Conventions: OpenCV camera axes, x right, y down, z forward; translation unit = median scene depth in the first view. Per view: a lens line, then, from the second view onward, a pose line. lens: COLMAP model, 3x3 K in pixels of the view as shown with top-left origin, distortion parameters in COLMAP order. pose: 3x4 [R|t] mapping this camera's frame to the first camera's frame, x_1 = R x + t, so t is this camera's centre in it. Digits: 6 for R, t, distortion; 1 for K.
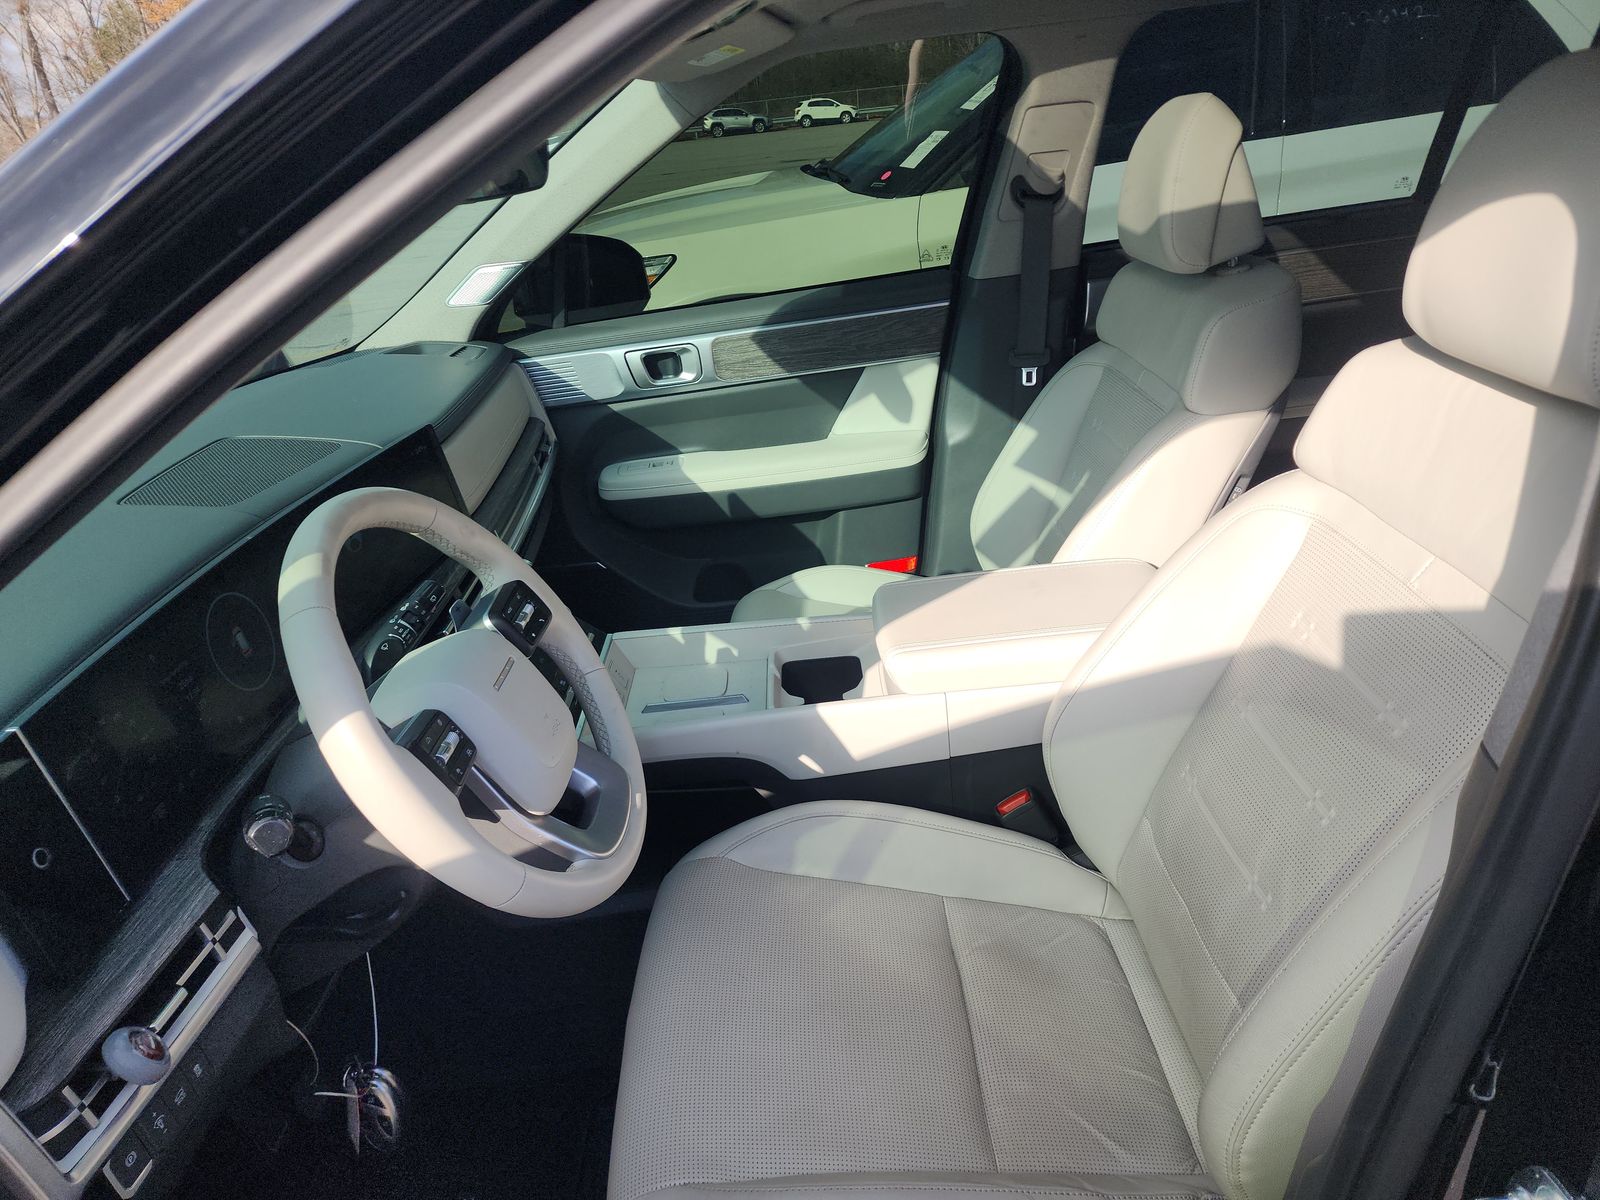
lens RADIAL K [[1075.1, 0, 793.4], [0, 1075.1, 597.7], [0, 0, 1]] dist [0.037970, -0.003538]
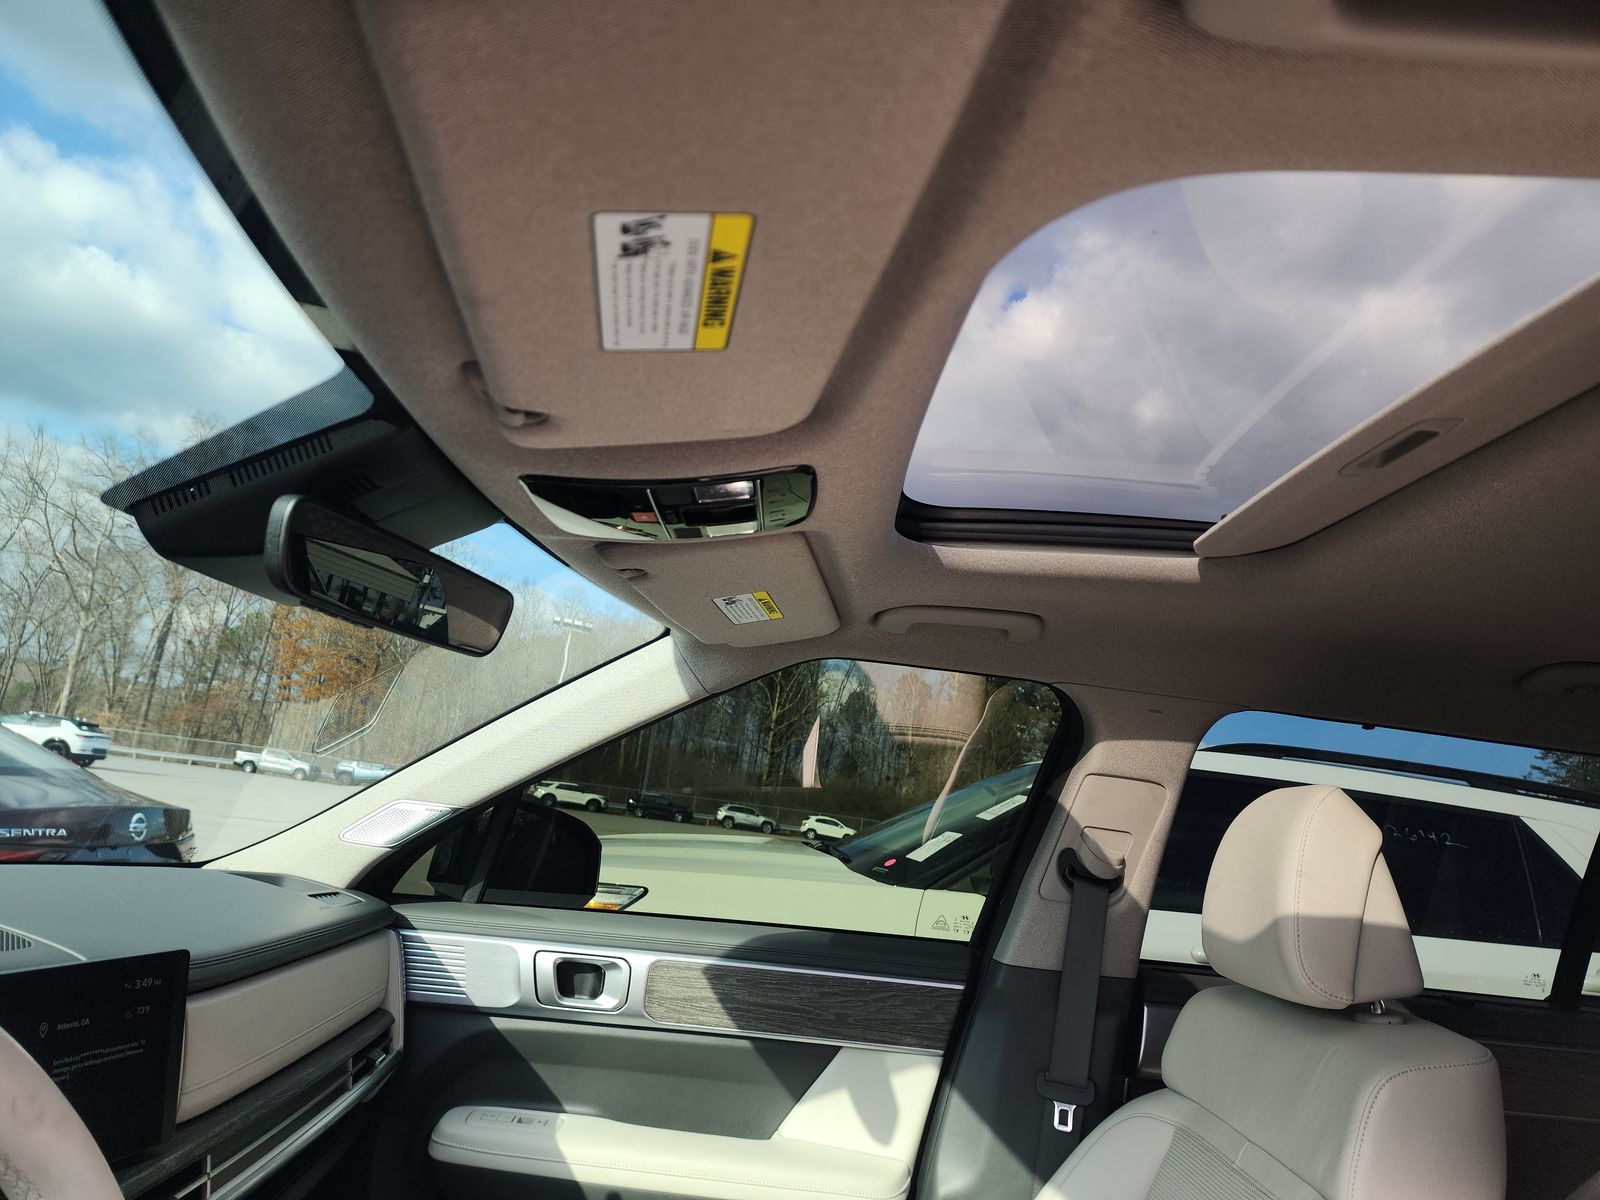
lens RADIAL K [[1075.1, 0, 793.4], [0, 1075.1, 597.7], [0, 0, 1]] dist [0.037970, -0.003538]
pose [[0.973474, 0.222419, -0.053645, 0.005569], [-0.211301, 0.784046, -0.583630, -0.015444], [-0.087750, 0.579484, 0.810246, 0.222576]]
